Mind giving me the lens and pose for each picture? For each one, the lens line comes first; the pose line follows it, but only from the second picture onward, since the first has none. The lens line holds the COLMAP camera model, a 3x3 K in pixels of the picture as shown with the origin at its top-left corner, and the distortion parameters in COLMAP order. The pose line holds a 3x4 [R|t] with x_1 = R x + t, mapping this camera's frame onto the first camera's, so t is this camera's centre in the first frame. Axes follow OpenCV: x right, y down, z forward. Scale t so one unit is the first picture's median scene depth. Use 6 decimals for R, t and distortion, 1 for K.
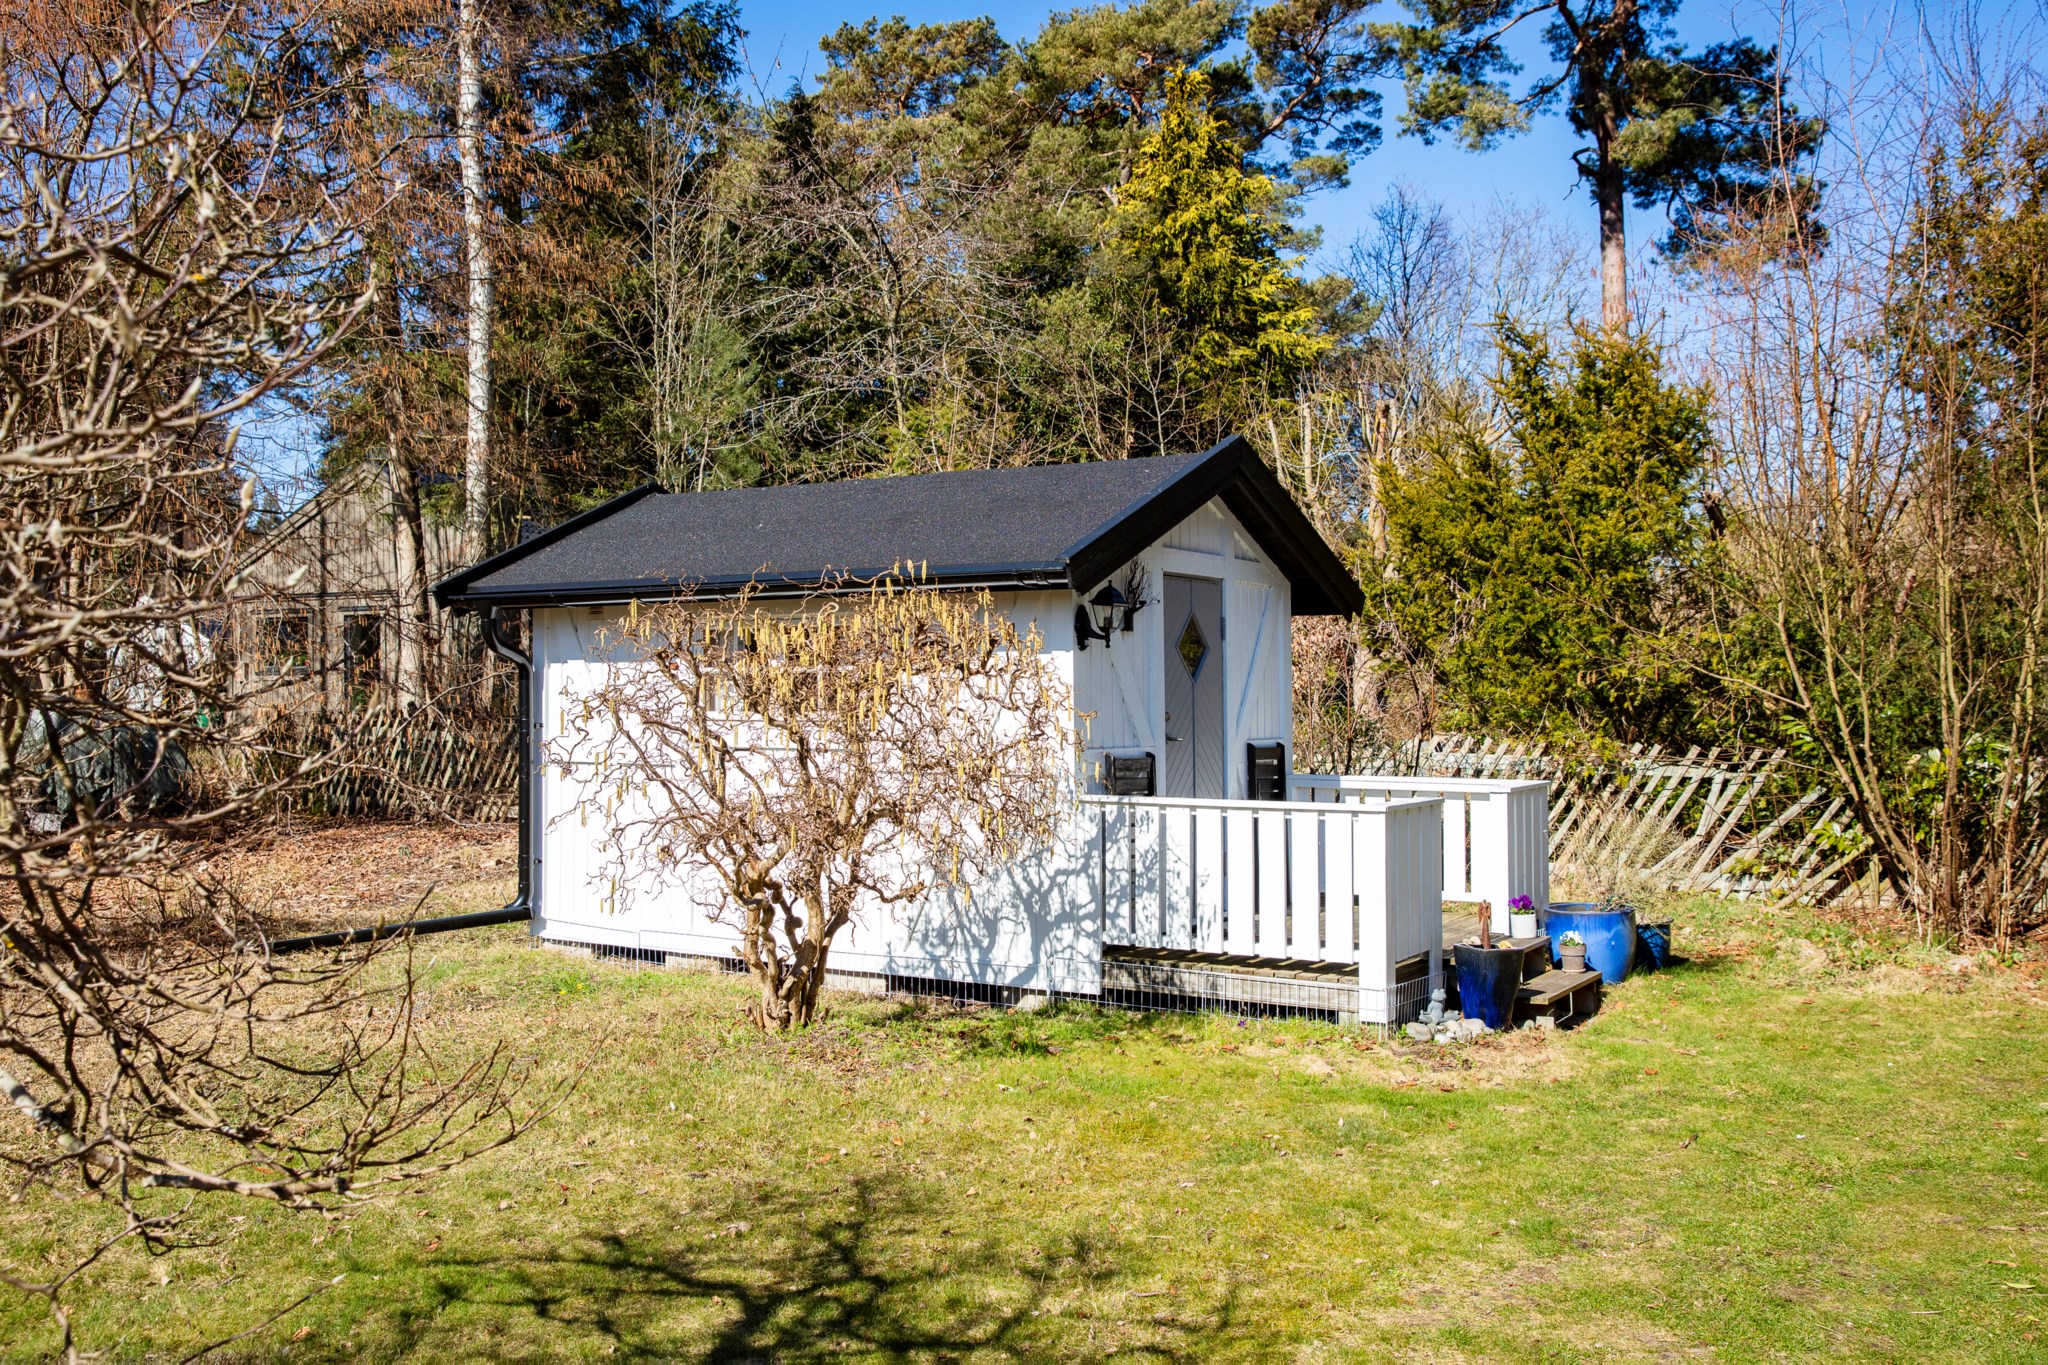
lens RADIAL K [[1720.4, 0, 1145.9], [0, 1720.4, 686.8], [0, 0, 1]] dist [-0.006931, -0.025432]
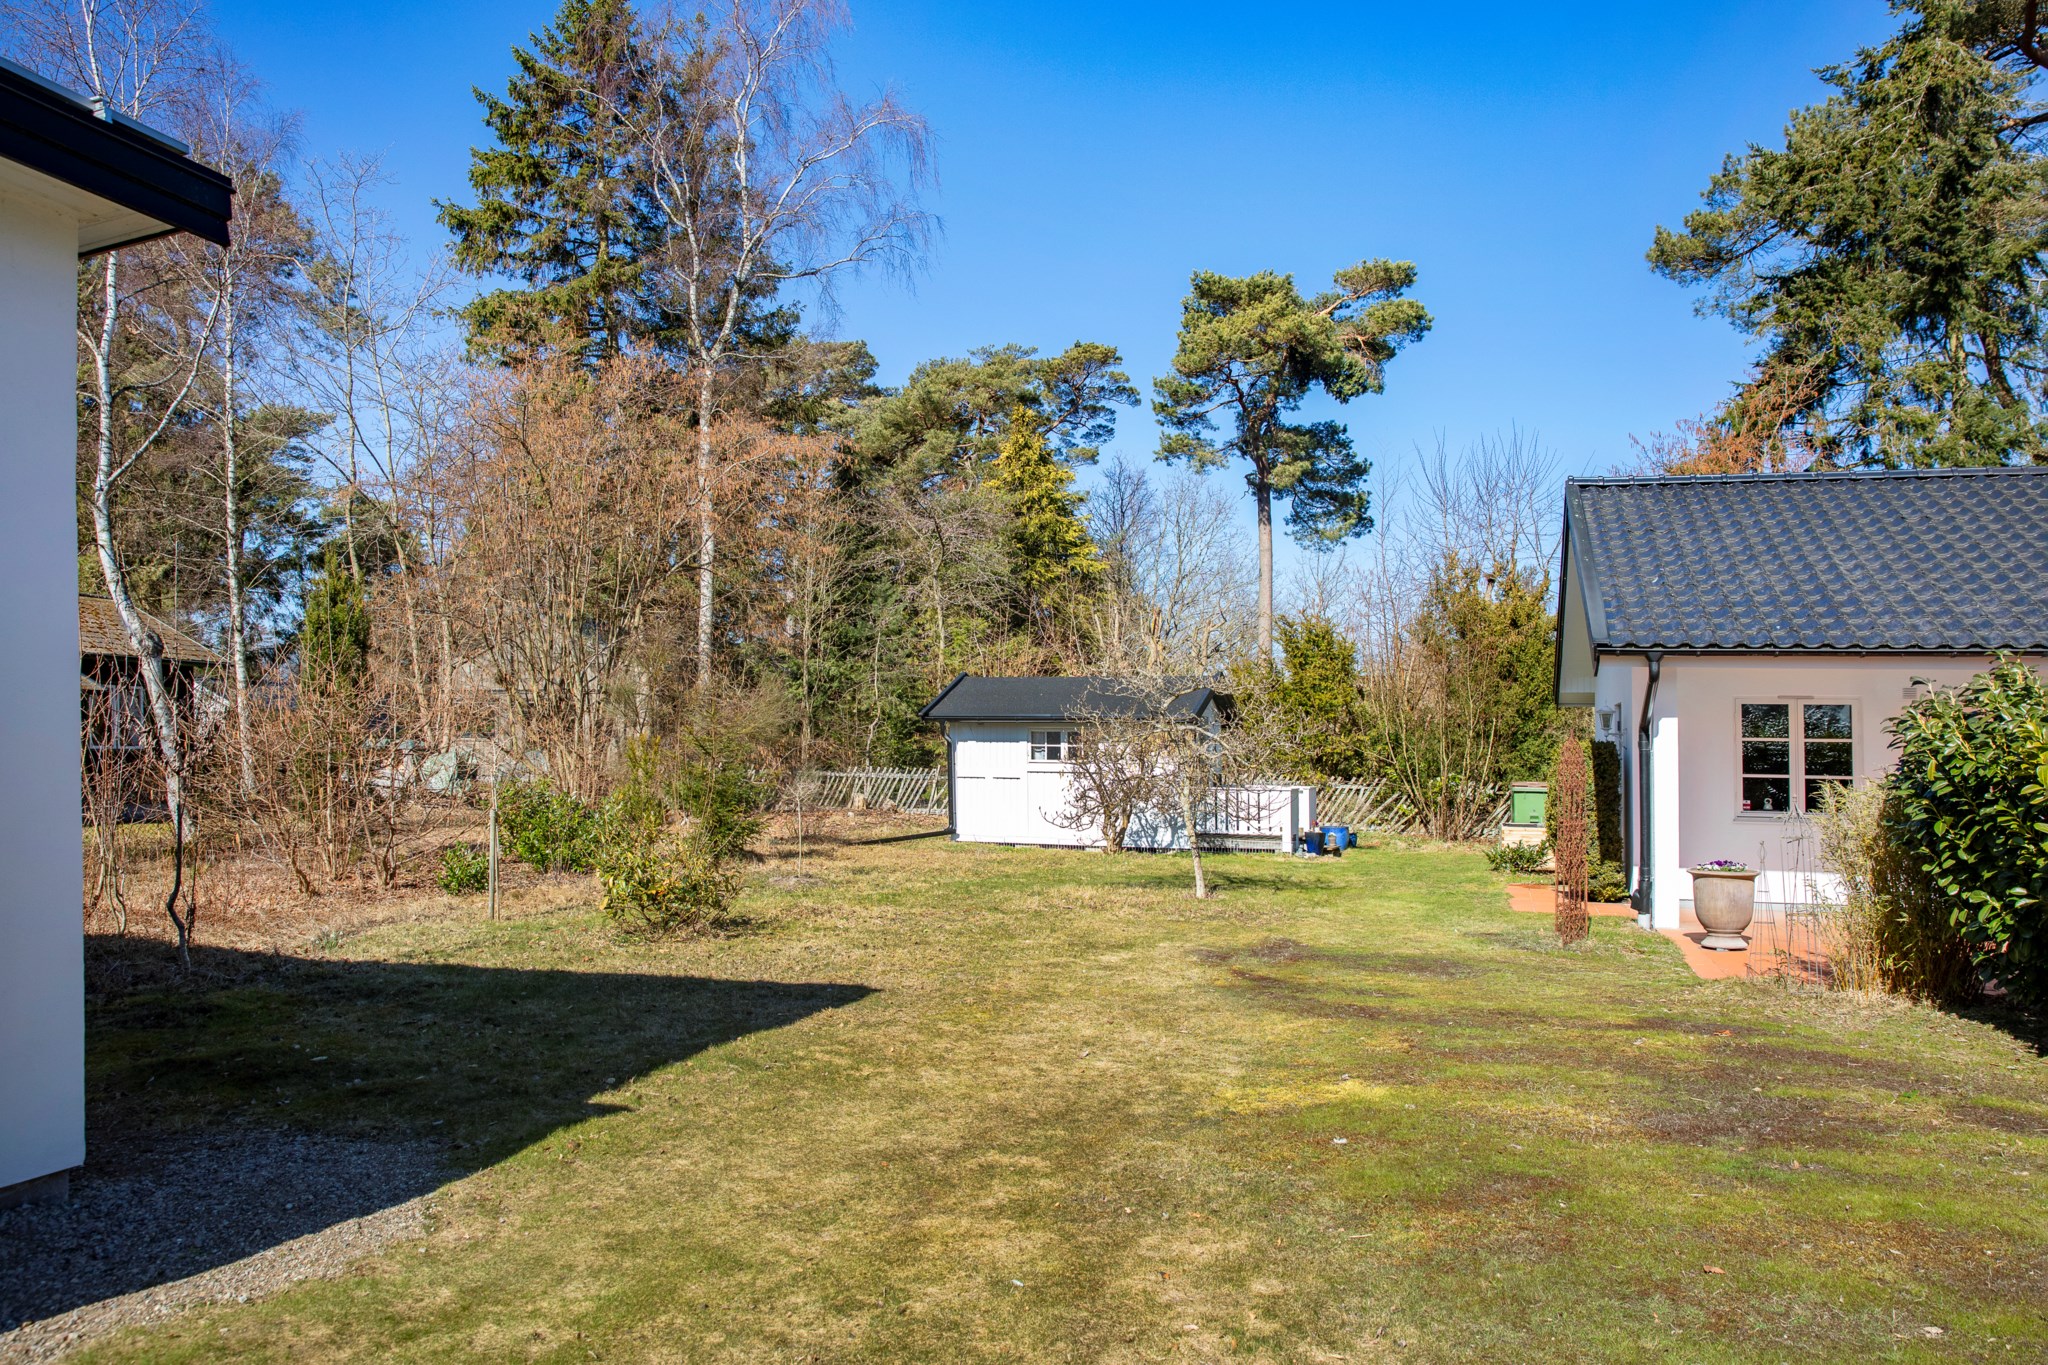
lens RADIAL K [[1313.6, 0, 1008.3], [0, 1313.6, 694.9], [0, 0, 1]] dist [-0.054273, 0.035571]
pose [[0.991686, 0.013740, 0.127944, -0.479183], [-0.007622, 0.998809, -0.048187, 0.008040], [-0.128454, 0.046811, 0.990610, -0.967213]]
